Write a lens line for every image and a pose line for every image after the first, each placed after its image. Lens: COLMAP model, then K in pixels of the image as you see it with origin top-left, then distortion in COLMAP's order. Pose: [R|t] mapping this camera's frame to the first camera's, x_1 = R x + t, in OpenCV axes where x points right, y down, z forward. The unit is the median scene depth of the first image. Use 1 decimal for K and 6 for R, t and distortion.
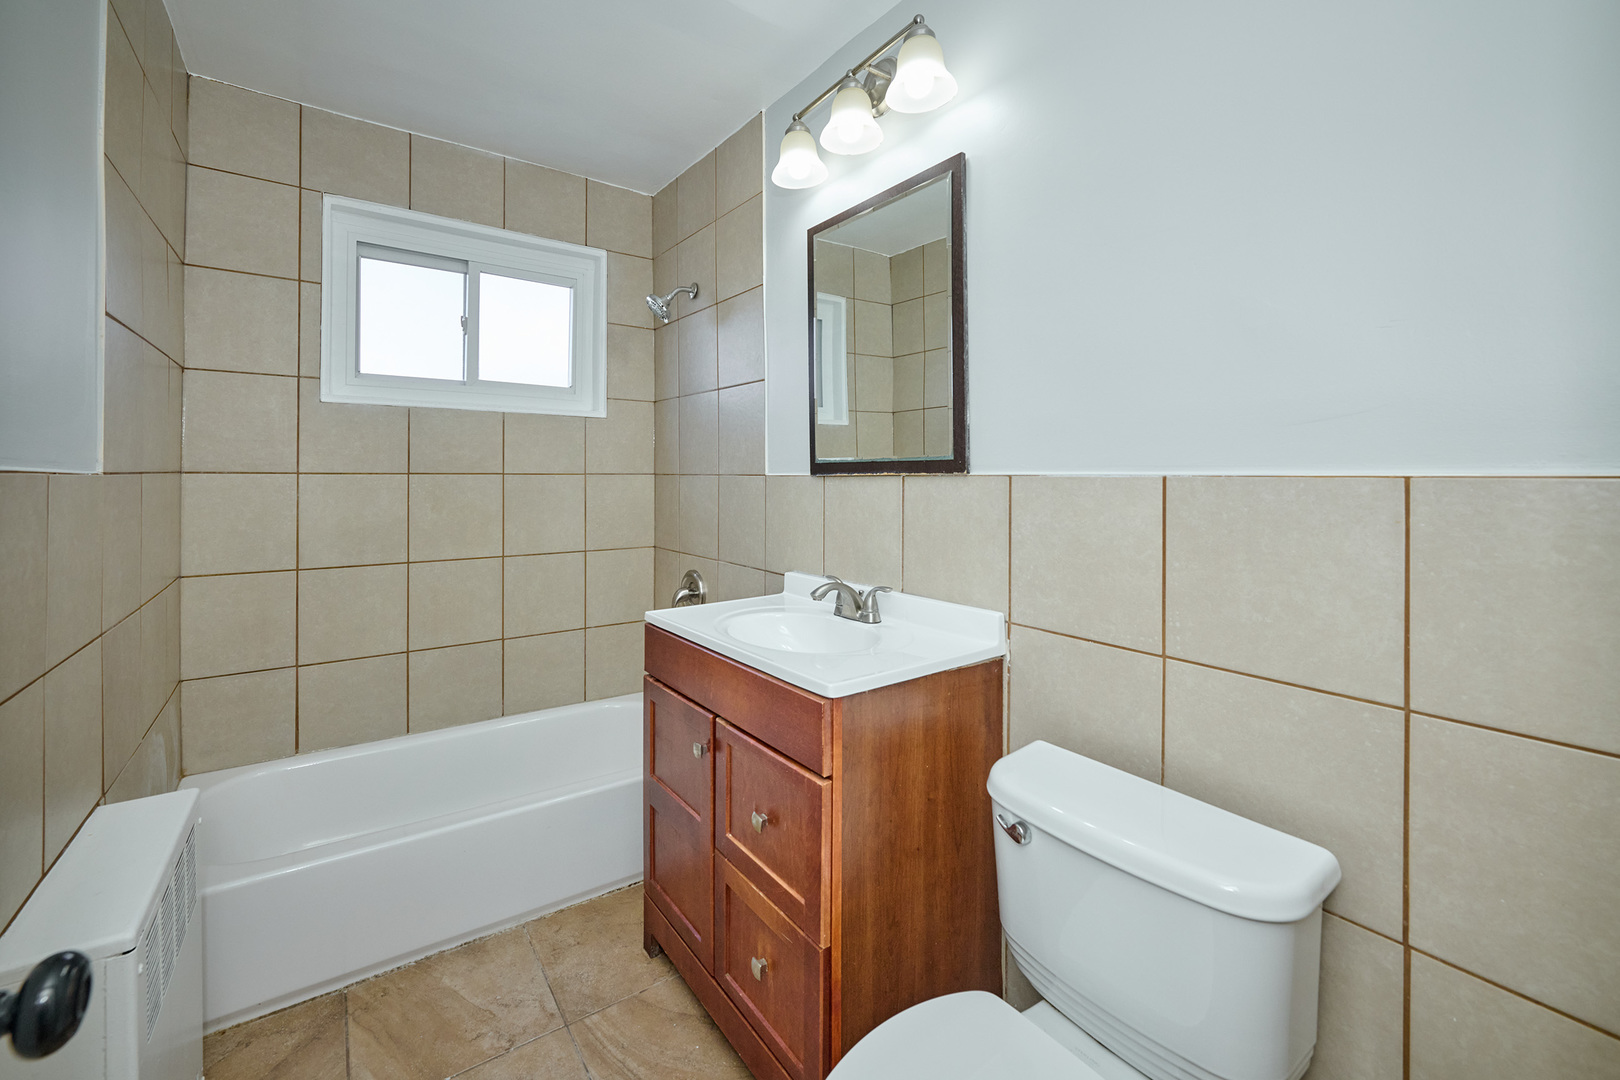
lens RADIAL K [[673.3, 0, 808.4], [0, 673.3, 500.8], [0, 0, 1]] dist [-0.002452, -0.000249]
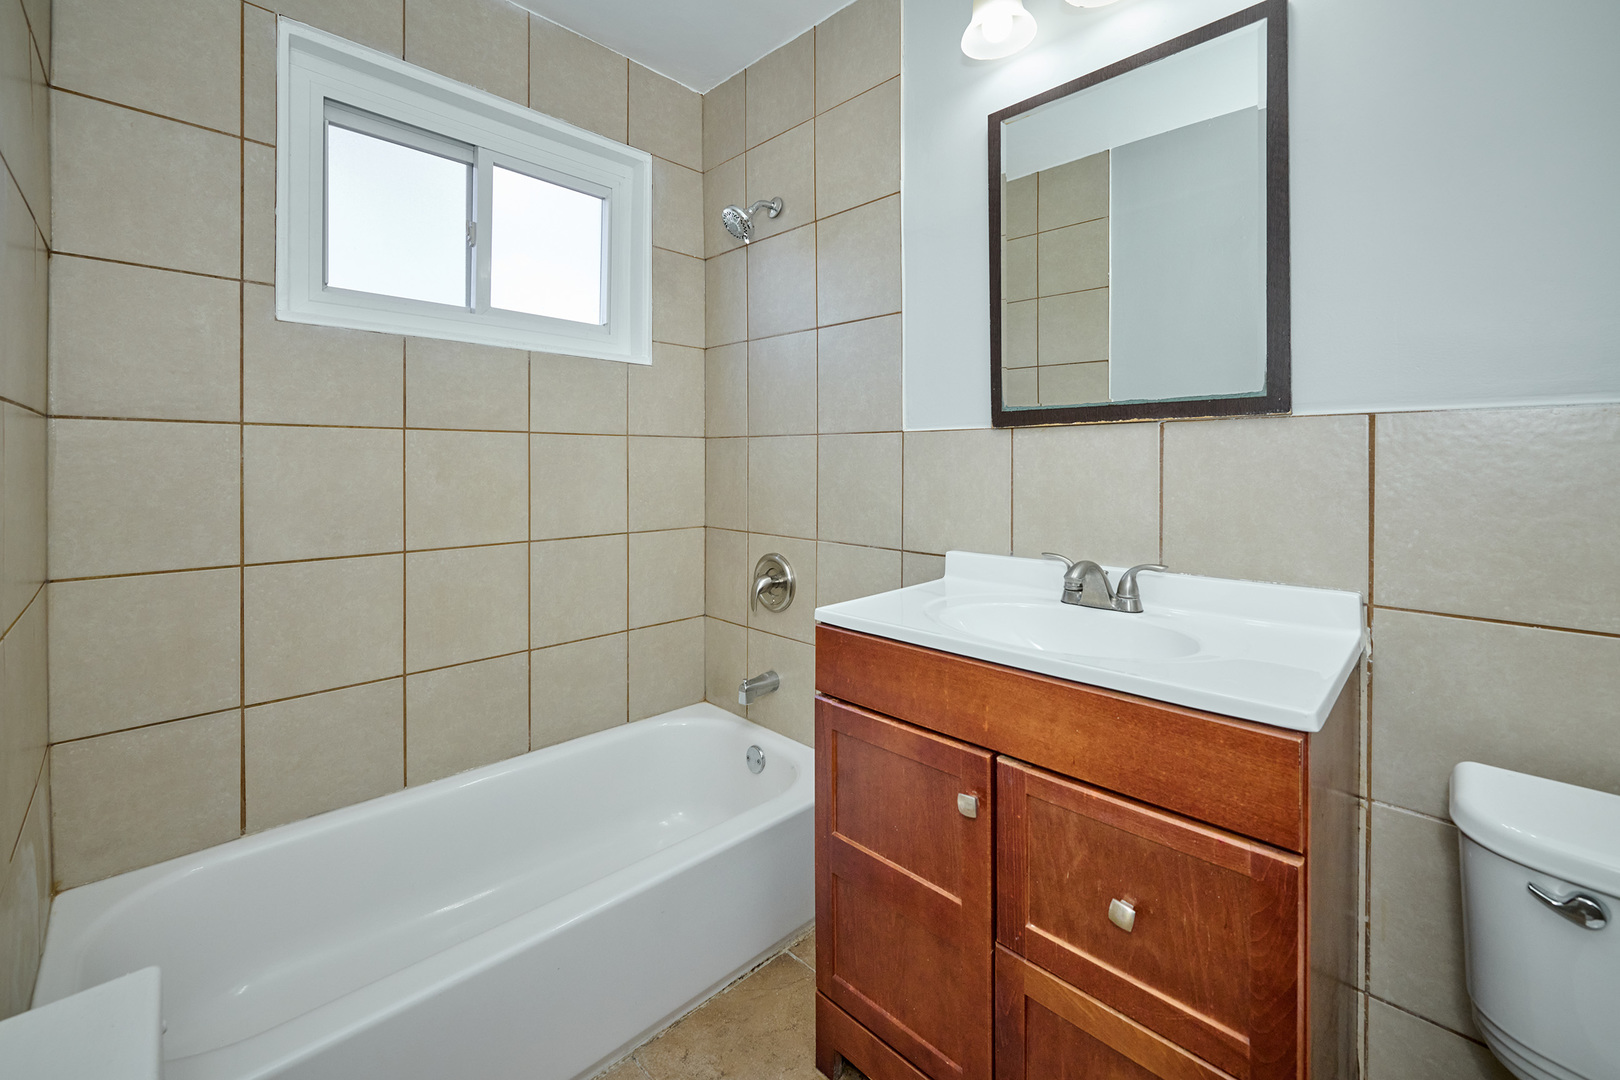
lens RADIAL K [[657.2, 0, 814.7], [0, 657.2, 490.5], [0, 0, 1]] dist [-0.002489, -0.000653]
pose [[0.985463, -0.007996, 0.169702, -0.302731], [0.007259, 0.999961, 0.004961, 0.027967], [-0.169735, -0.003657, 0.985483, 0.249808]]
